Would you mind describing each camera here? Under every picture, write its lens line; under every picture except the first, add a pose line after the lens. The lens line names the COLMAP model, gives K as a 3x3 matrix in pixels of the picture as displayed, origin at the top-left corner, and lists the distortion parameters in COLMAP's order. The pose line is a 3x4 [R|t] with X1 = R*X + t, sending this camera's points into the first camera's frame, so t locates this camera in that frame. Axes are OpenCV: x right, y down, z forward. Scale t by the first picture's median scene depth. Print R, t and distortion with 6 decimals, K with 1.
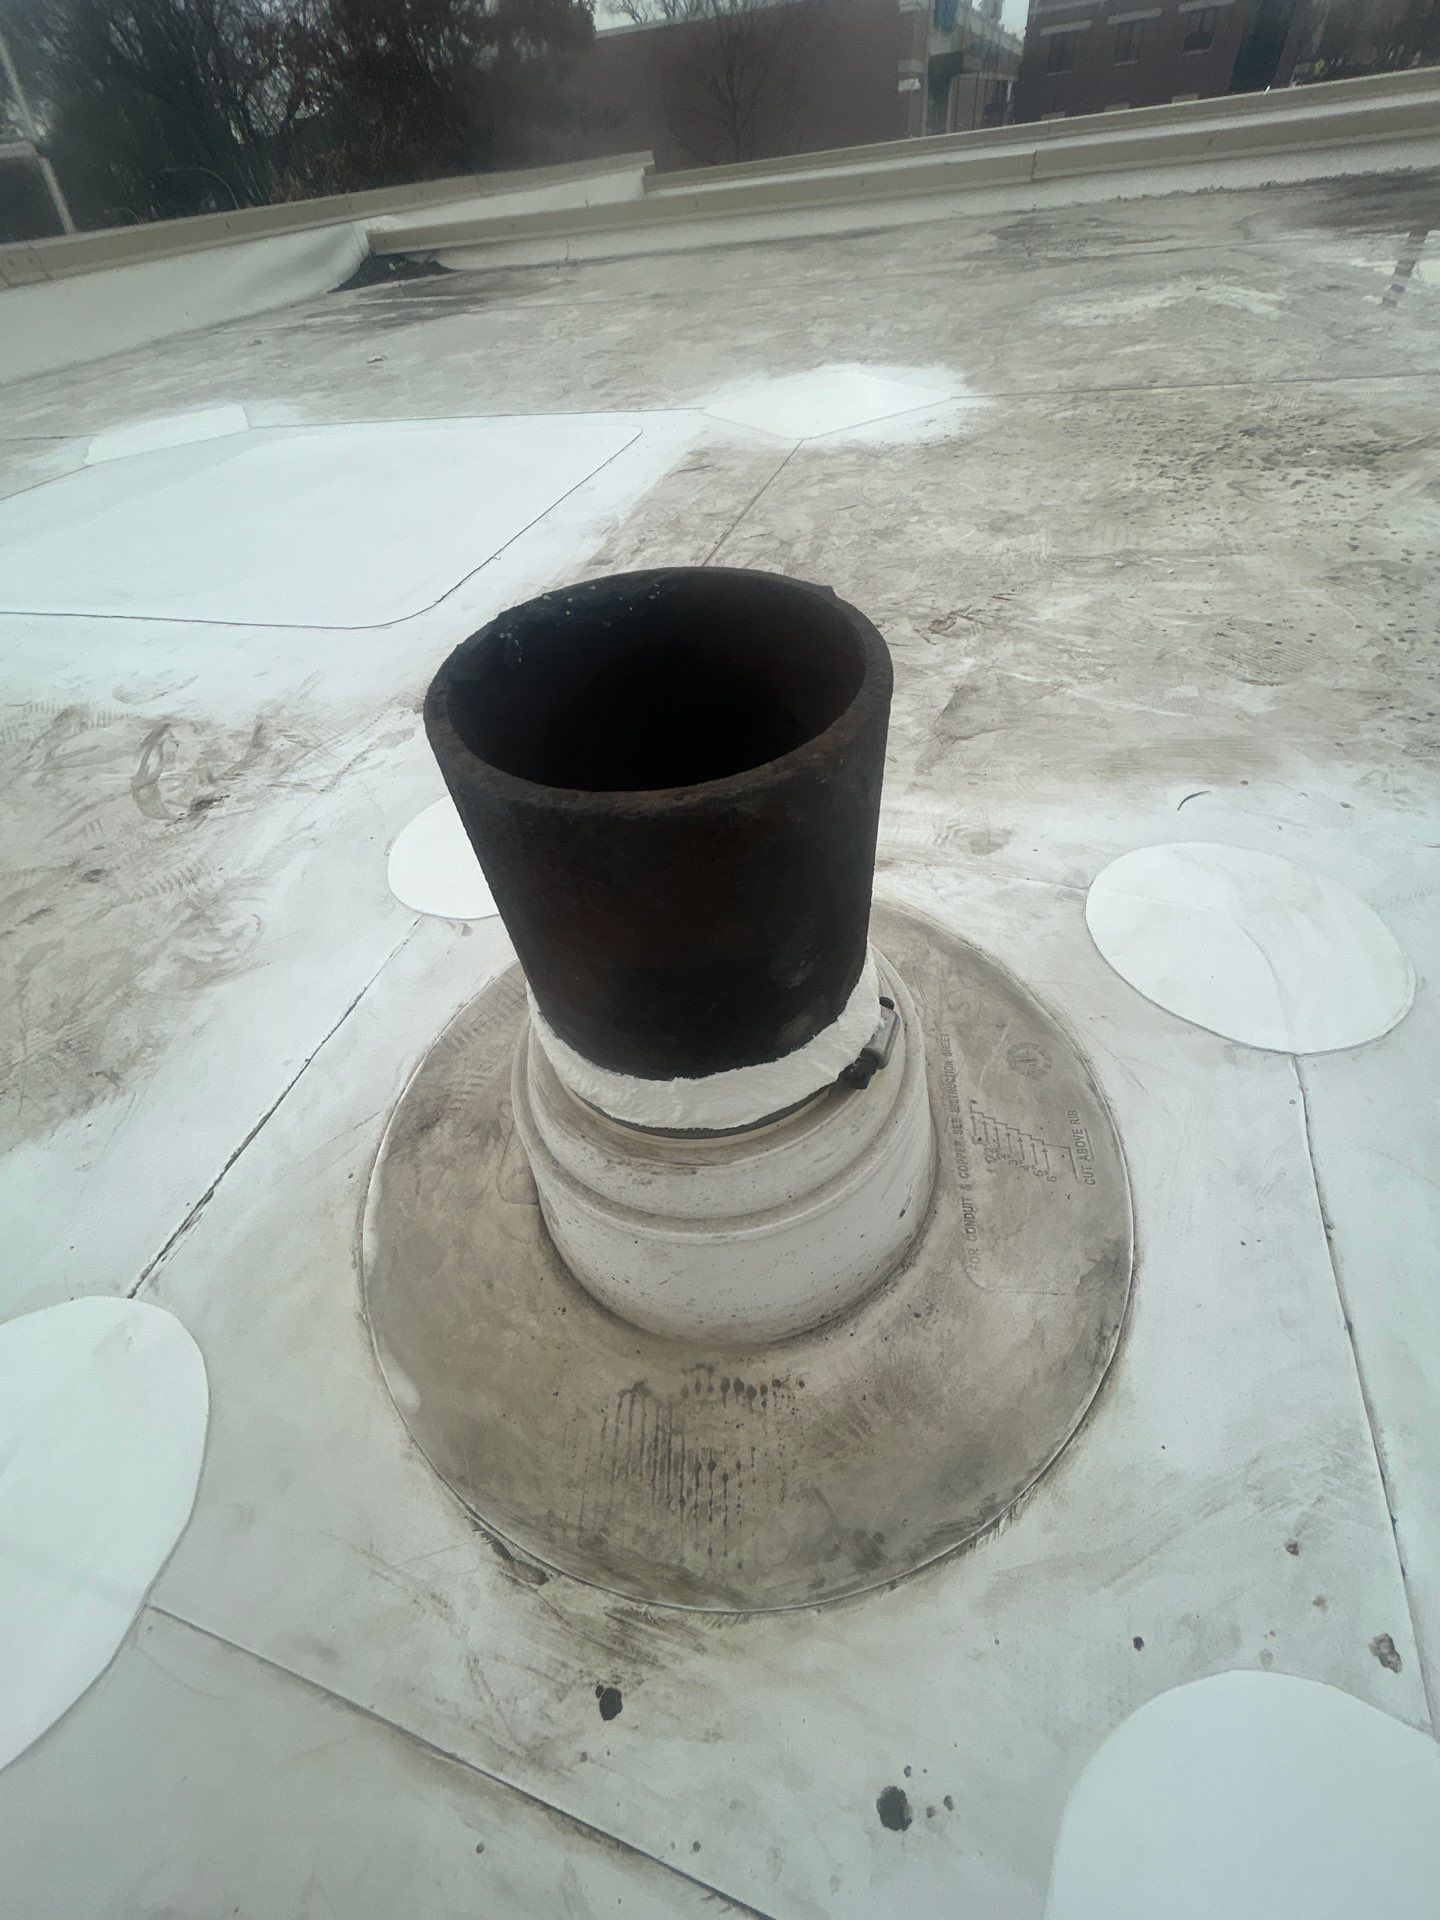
lens RADIAL K [[767.9, 0, 719.8], [0, 767.9, 955.1], [0, 0, 1]] dist [0.003659, 0.000192]
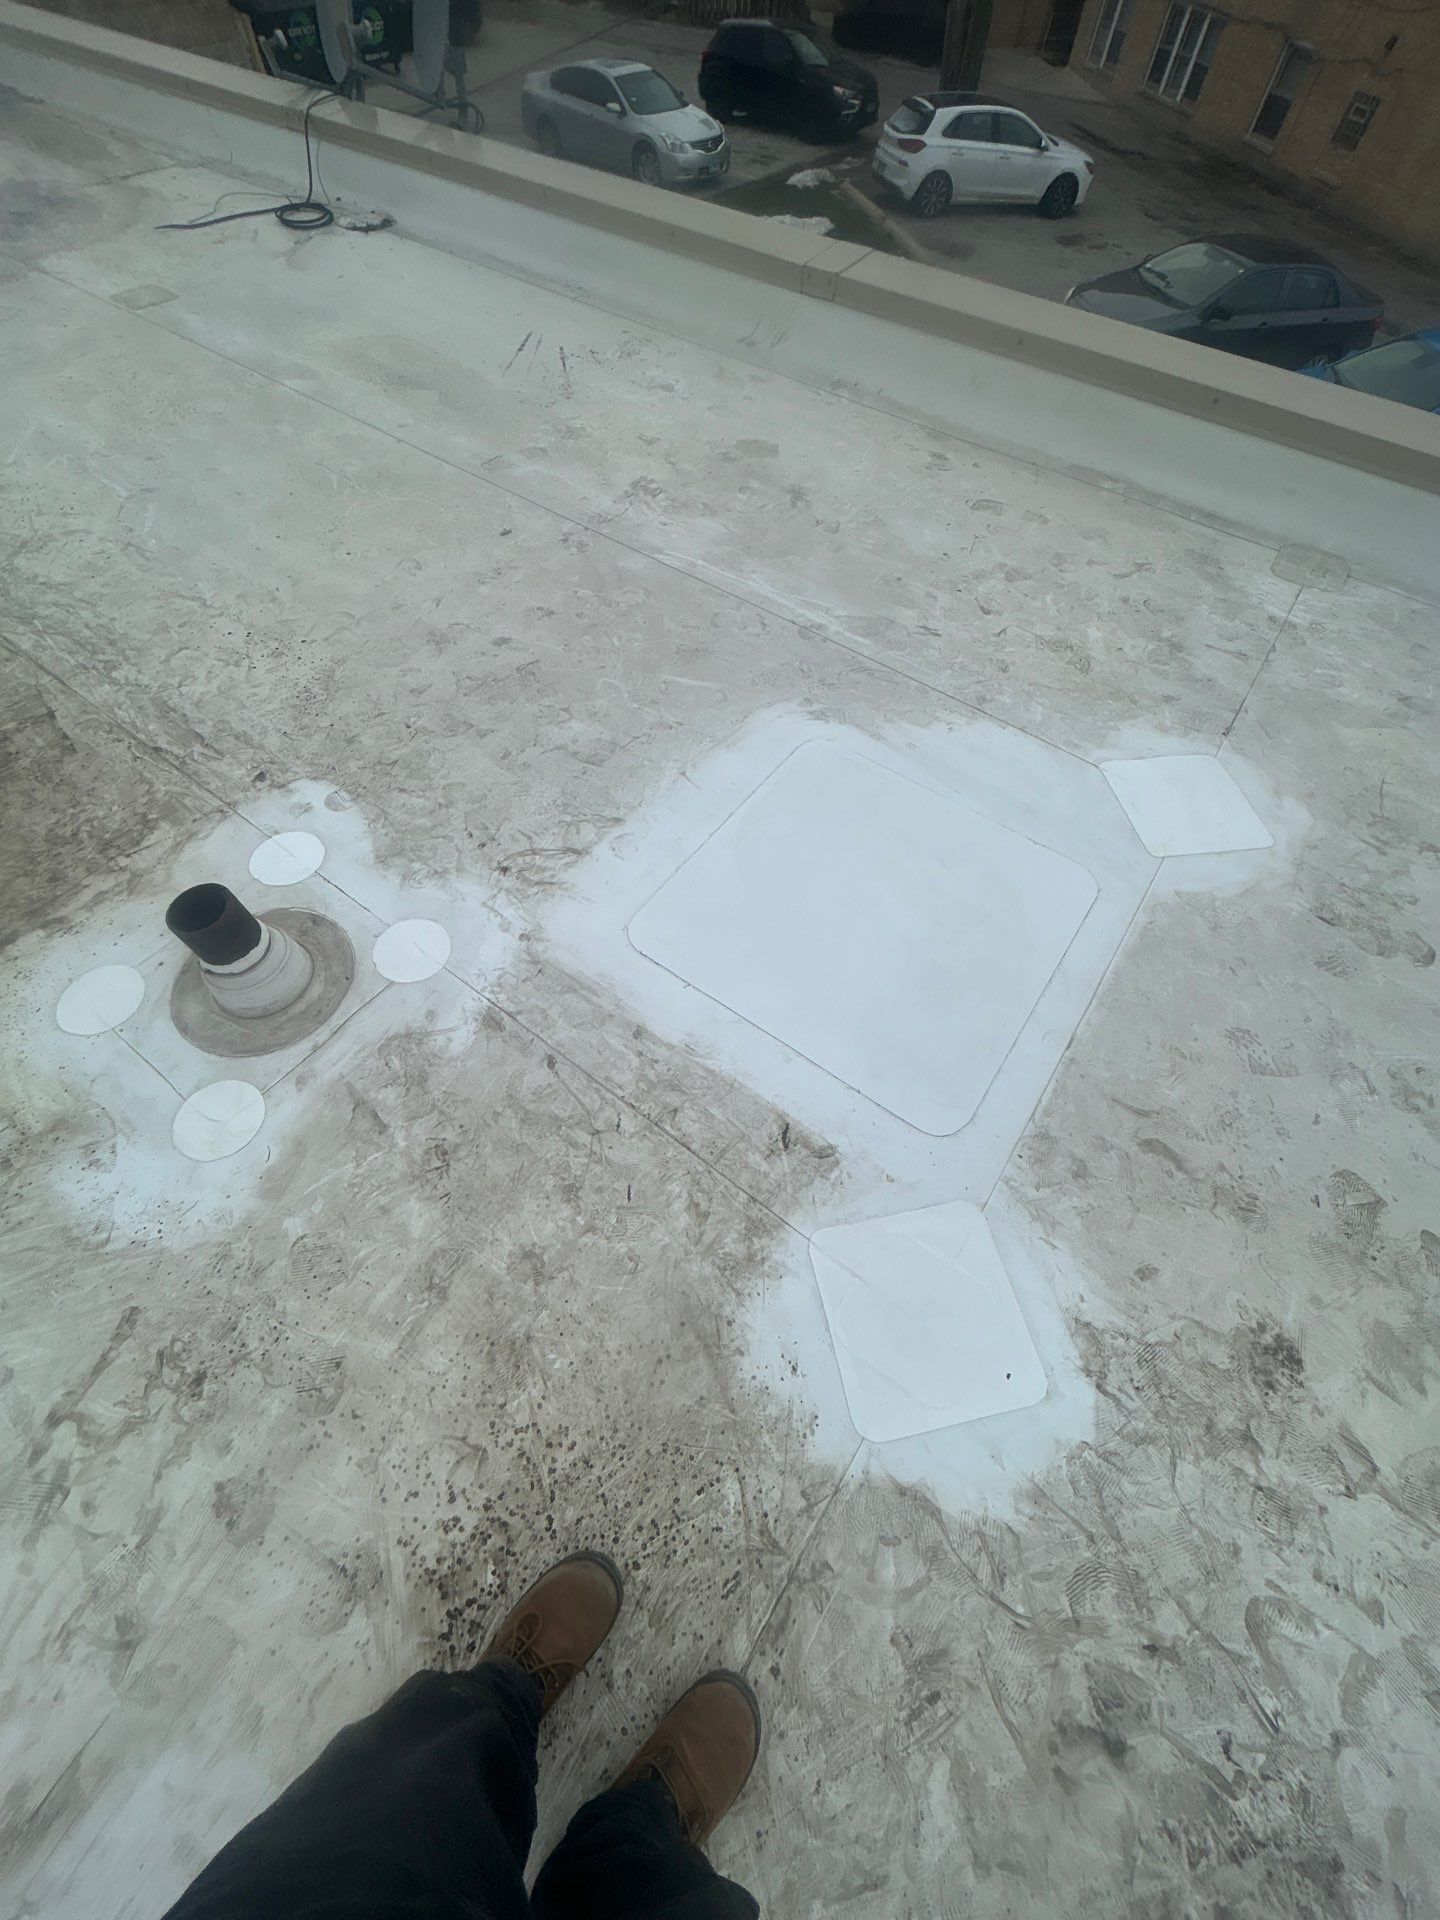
lens RADIAL K [[767.9, 0, 712.1], [0, 767.9, 962.2], [0, 0, 1]] dist [0.003659, 0.000192]
pose [[-0.334050, 0.843288, -0.421041, 0.560238], [-0.686311, 0.088564, 0.721895, -2.806092], [0.646055, 0.530114, 0.549174, 0.132362]]
